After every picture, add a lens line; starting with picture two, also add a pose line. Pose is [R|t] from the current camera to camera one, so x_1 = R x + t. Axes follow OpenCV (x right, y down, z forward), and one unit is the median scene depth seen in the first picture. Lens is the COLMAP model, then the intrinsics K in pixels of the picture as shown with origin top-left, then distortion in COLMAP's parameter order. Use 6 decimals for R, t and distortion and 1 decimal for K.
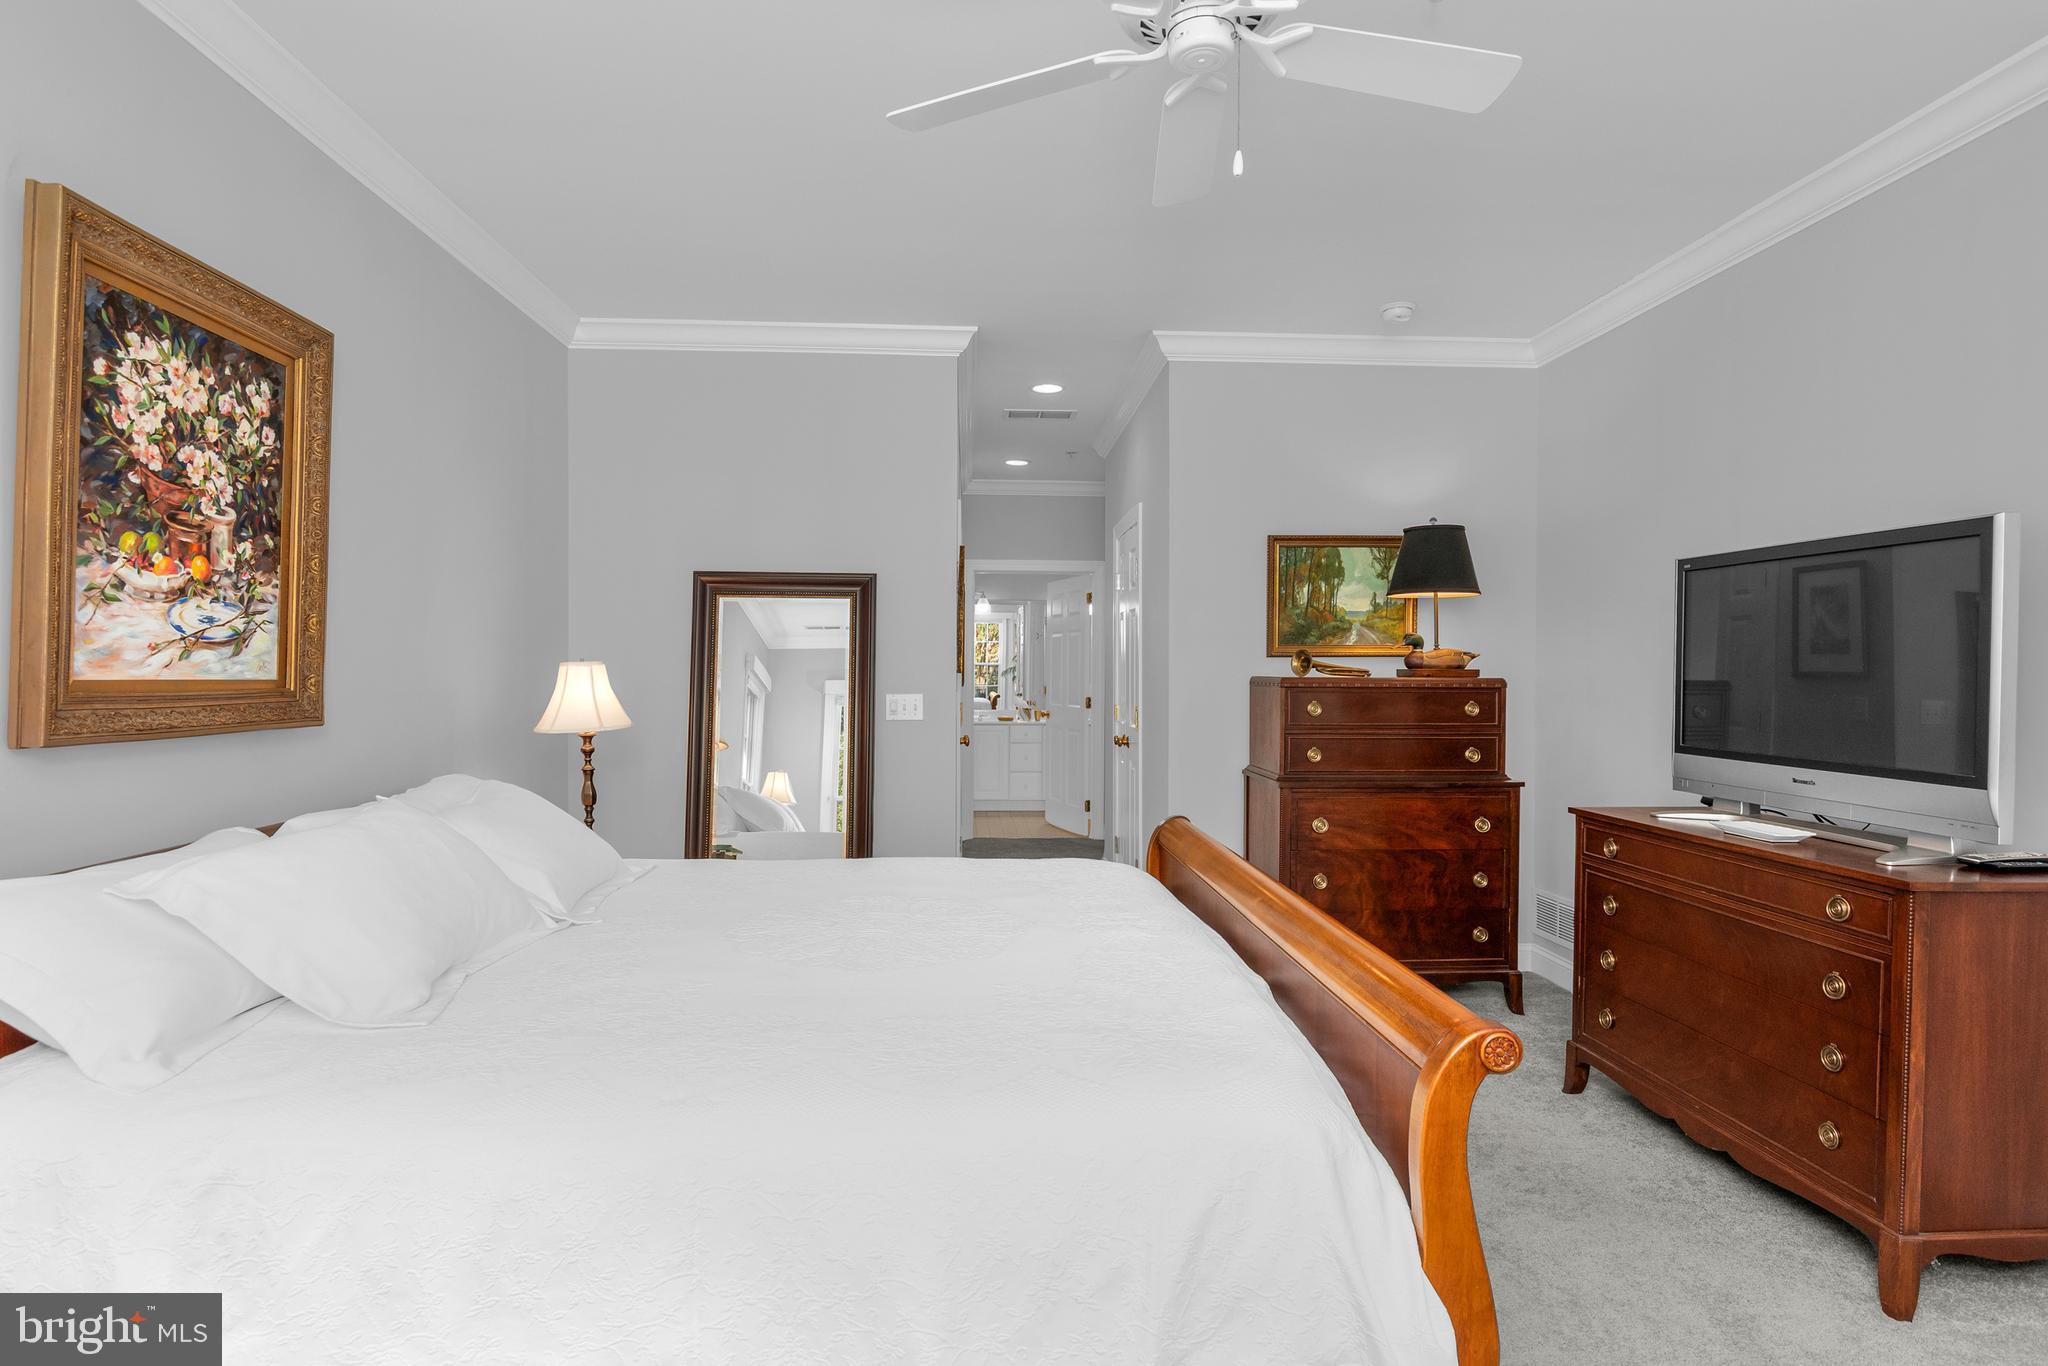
lens RADIAL K [[1076.0, 0, 1033.1], [0, 1076.0, 678.4], [0, 0, 1]] dist [0.001143, 0.001315]
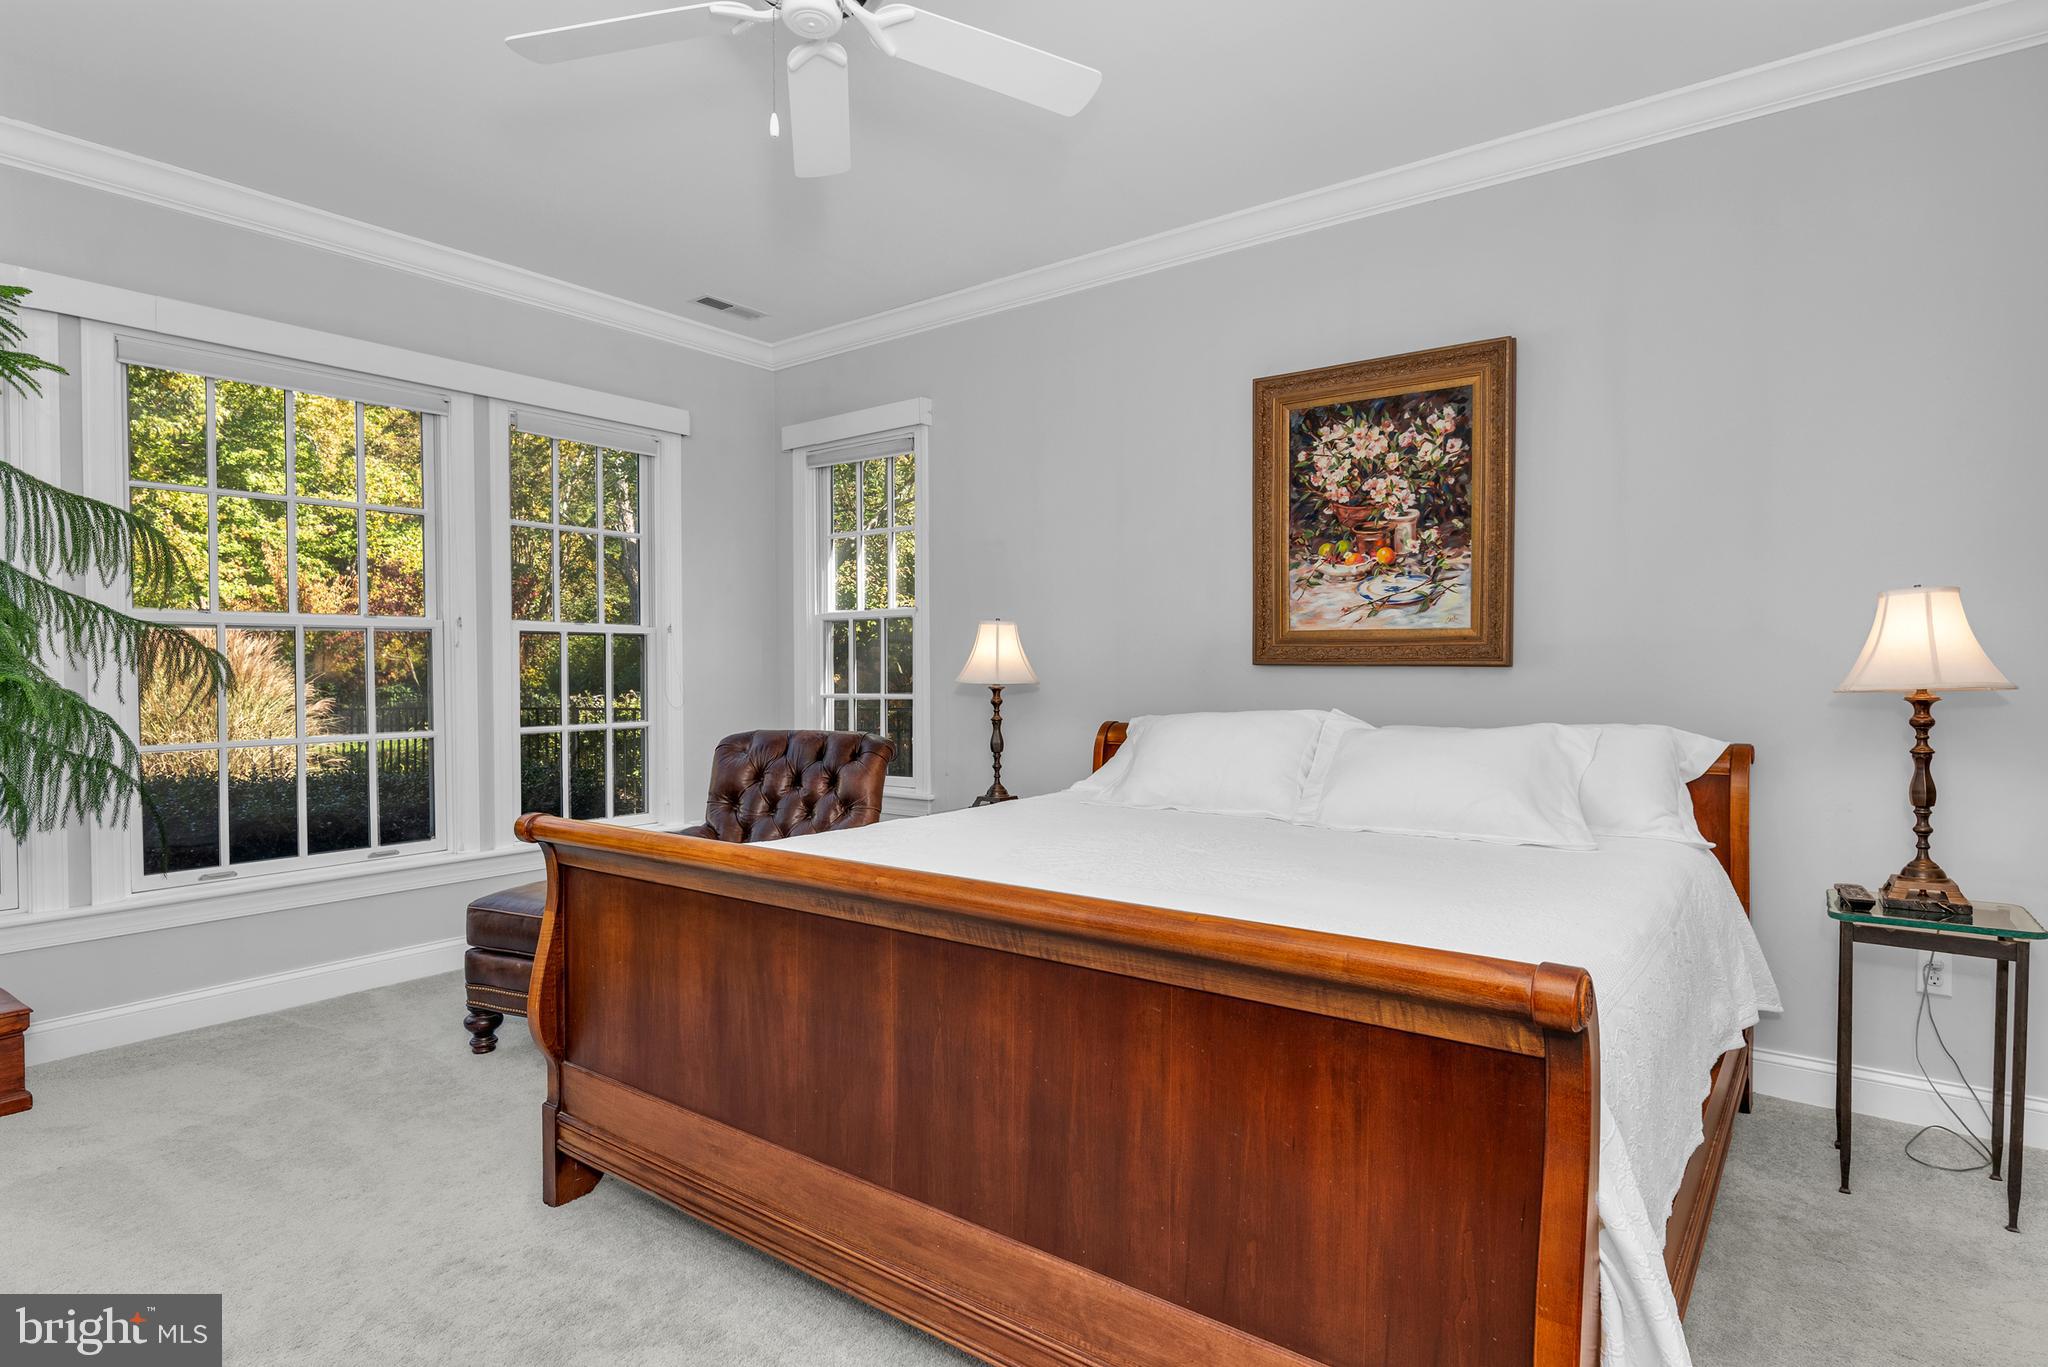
lens RADIAL K [[1076.0, 0, 1033.1], [0, 1076.0, 678.9], [0, 0, 1]] dist [0.001143, 0.001315]
pose [[-0.645910, -0.003348, -0.763406, 0.697798], [-0.011884, 0.999913, 0.005670, 0.068071], [0.763321, 0.012735, -0.645894, 1.597560]]
